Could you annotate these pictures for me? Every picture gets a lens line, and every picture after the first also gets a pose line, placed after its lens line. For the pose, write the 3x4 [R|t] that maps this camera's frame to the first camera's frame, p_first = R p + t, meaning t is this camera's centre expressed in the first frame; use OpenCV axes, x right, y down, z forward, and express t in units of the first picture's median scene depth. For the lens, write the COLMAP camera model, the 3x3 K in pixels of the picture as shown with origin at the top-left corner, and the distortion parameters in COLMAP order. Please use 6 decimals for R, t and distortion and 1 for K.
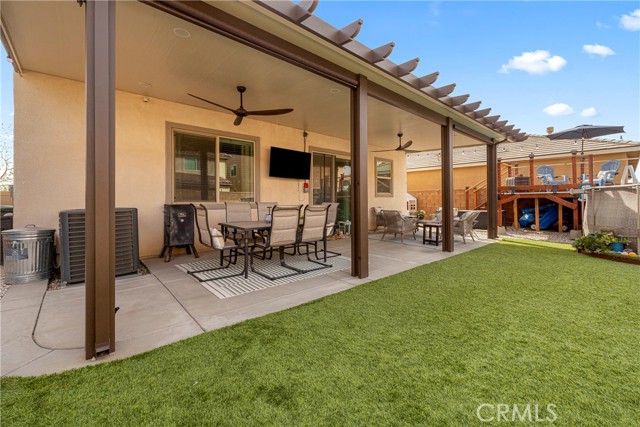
lens RADIAL K [[273.3, 0, 336.7], [0, 273.3, 200.6], [0, 0, 1]] dist [0.002395, -0.000160]
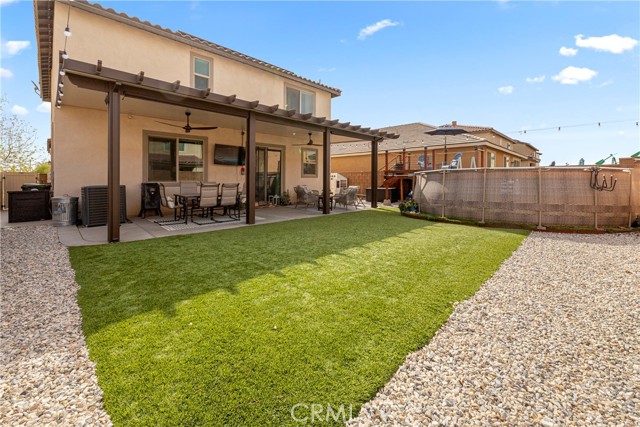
lens RADIAL K [[273.3, 0, 311.9], [0, 273.3, 176.2], [0, 0, 1]] dist [0.002395, -0.000160]
pose [[0.999936, 0.001780, -0.011142, 0.396201], [-0.001900, 0.999940, -0.010751, -0.010922], [0.011122, 0.010771, 0.999880, -0.606992]]
